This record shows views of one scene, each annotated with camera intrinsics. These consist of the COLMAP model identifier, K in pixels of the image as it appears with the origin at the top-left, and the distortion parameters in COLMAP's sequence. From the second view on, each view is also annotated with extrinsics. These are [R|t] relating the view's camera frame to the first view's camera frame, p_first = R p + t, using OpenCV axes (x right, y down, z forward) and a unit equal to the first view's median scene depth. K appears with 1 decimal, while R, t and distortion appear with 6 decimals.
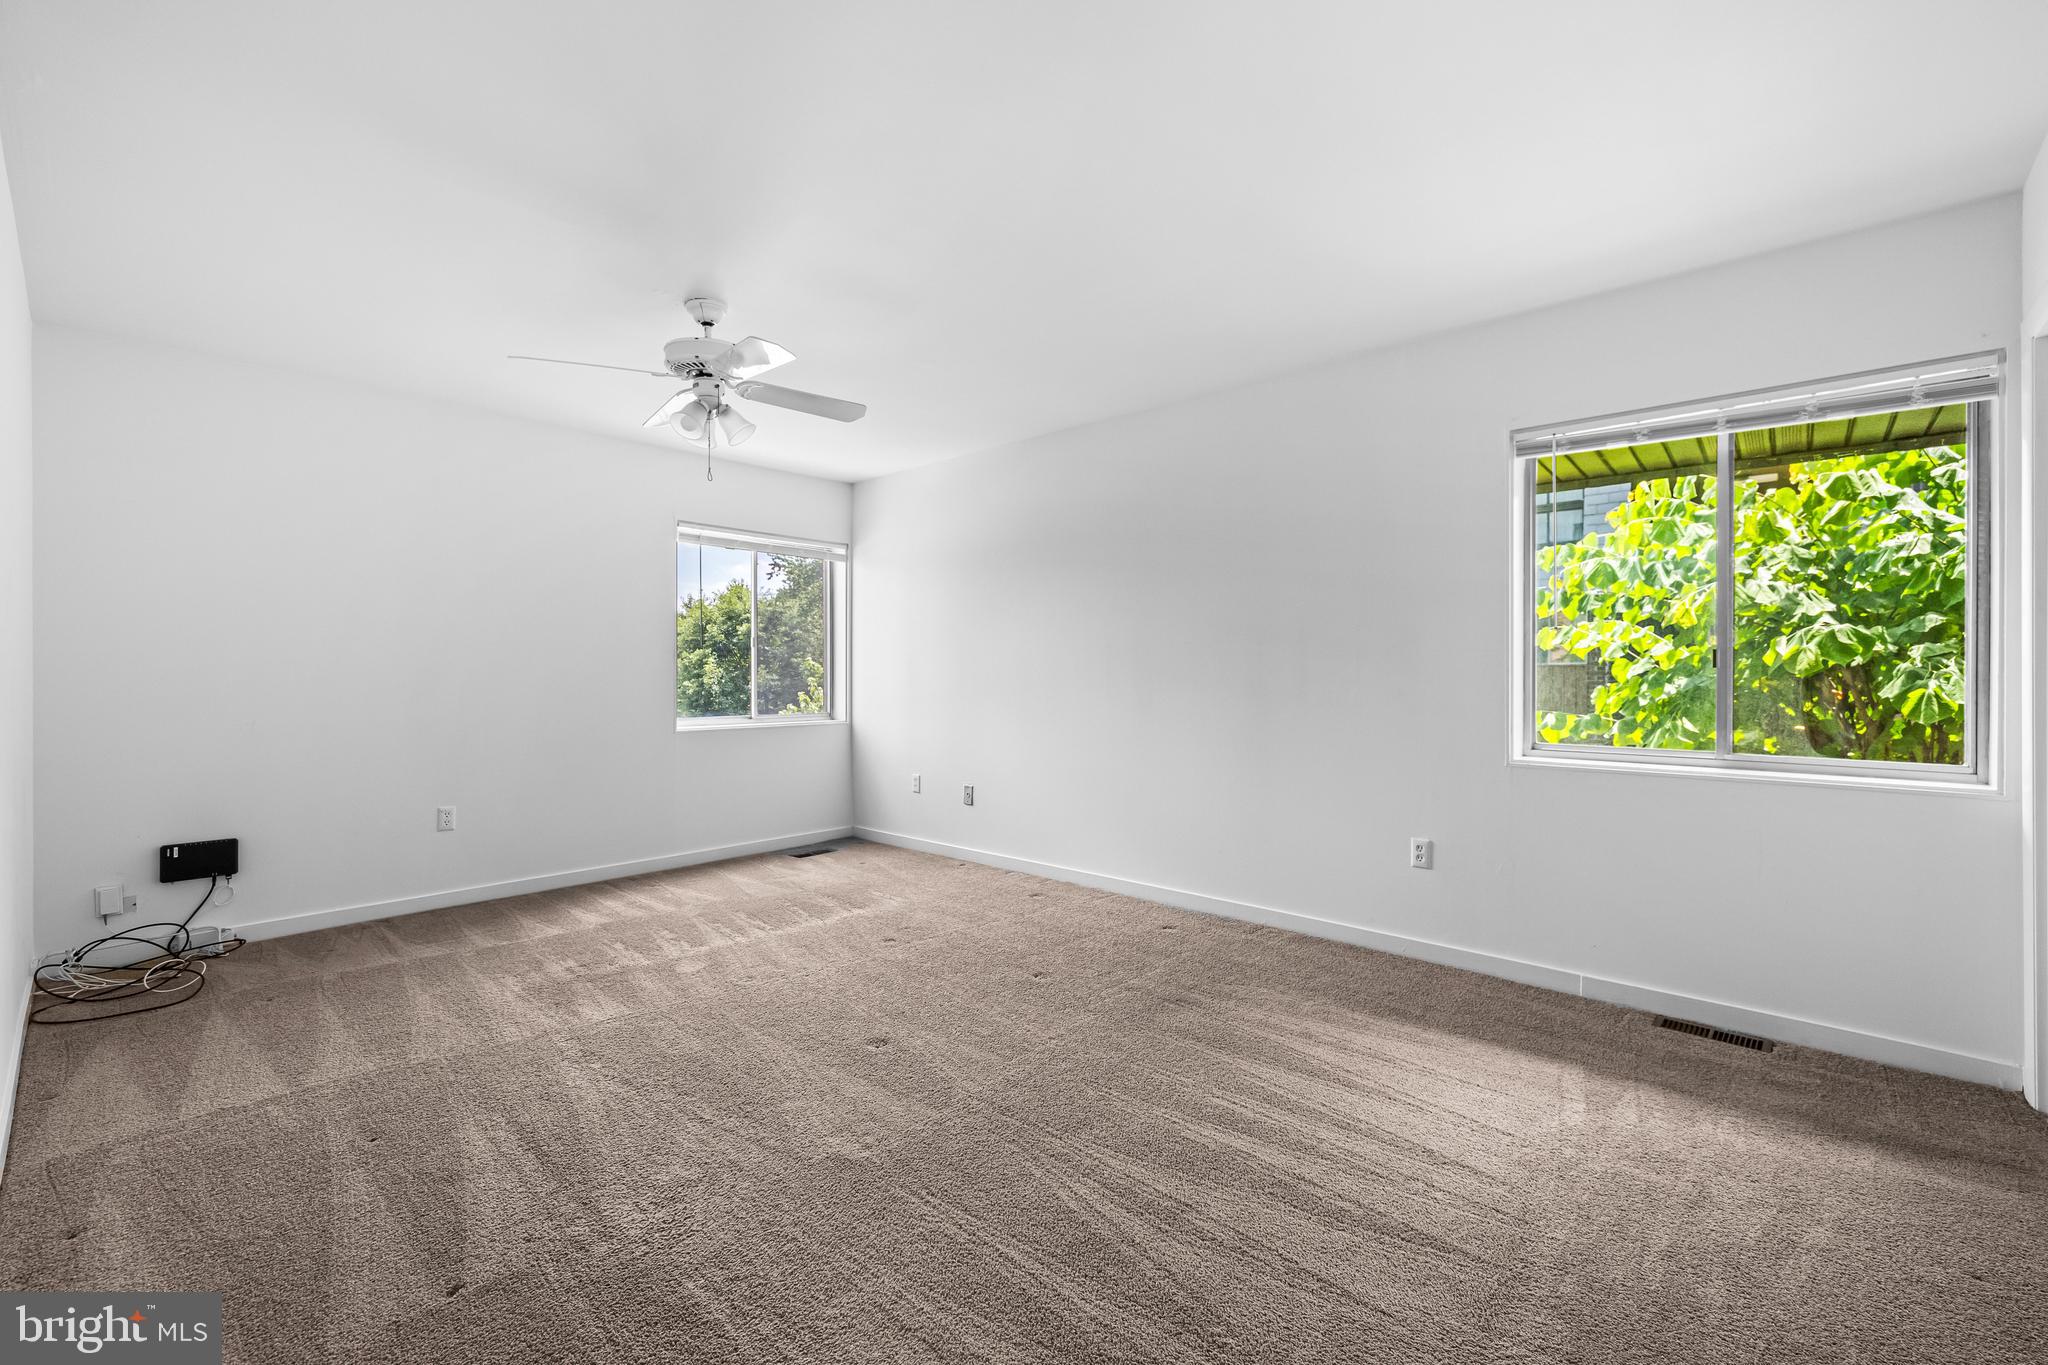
lens RADIAL K [[872.1, 0, 1023.2], [0, 872.1, 663.8], [0, 0, 1]] dist [0.015186, -0.007416]
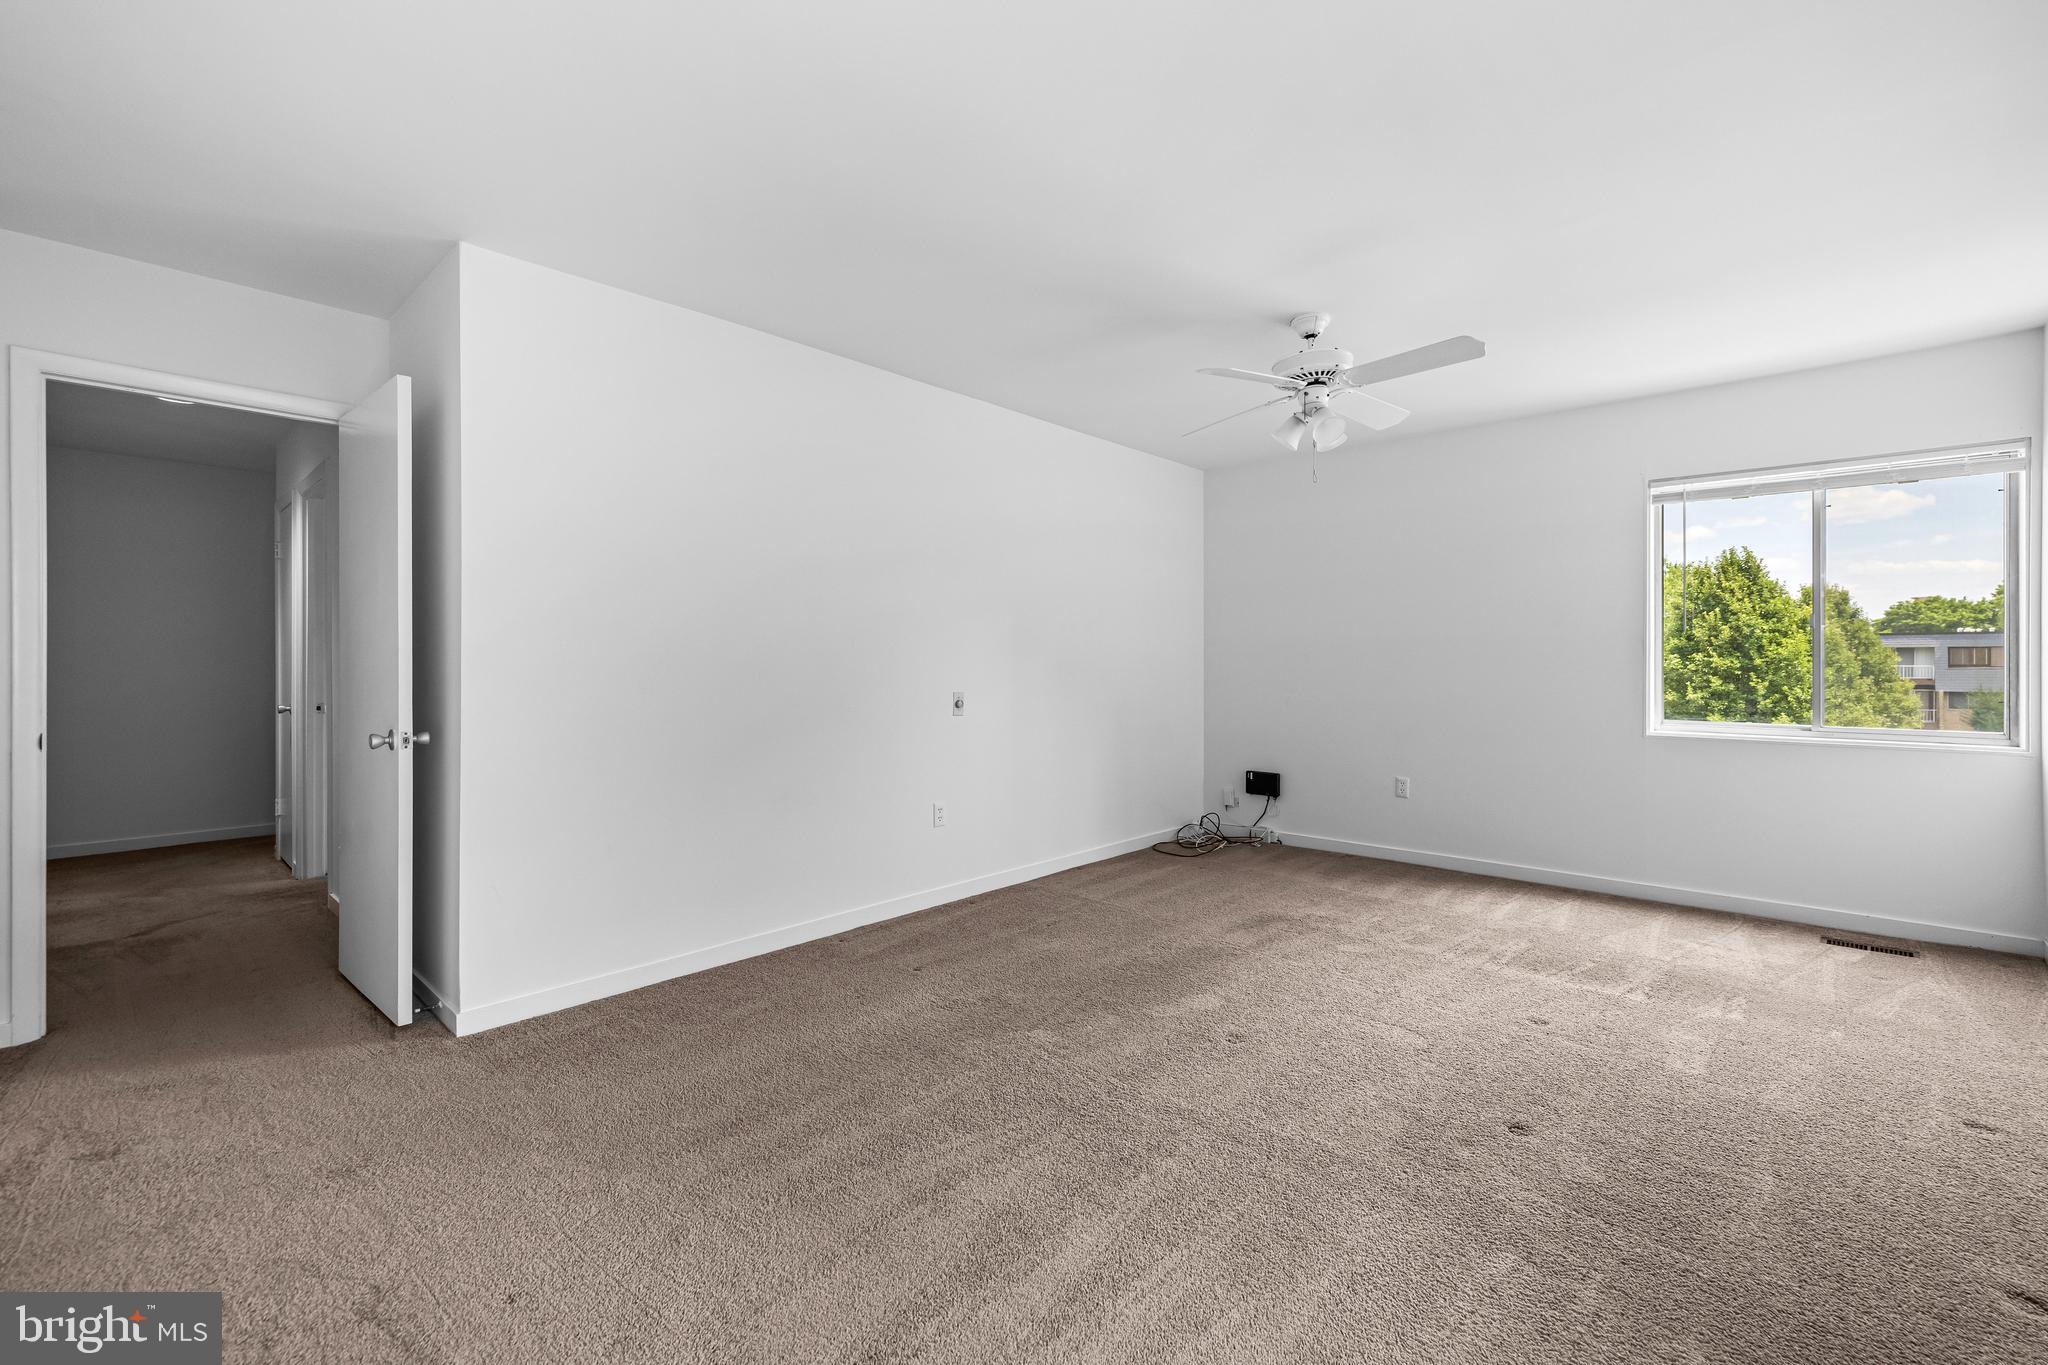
lens RADIAL K [[872.1, 0, 1023.2], [0, 872.1, 663.8], [0, 0, 1]] dist [0.015186, -0.007416]
pose [[-0.012447, -0.000358, -0.999922, 0.534340], [0.009166, 0.999958, -0.000473, 0.004832], [0.999881, -0.009171, -0.012443, 0.502231]]
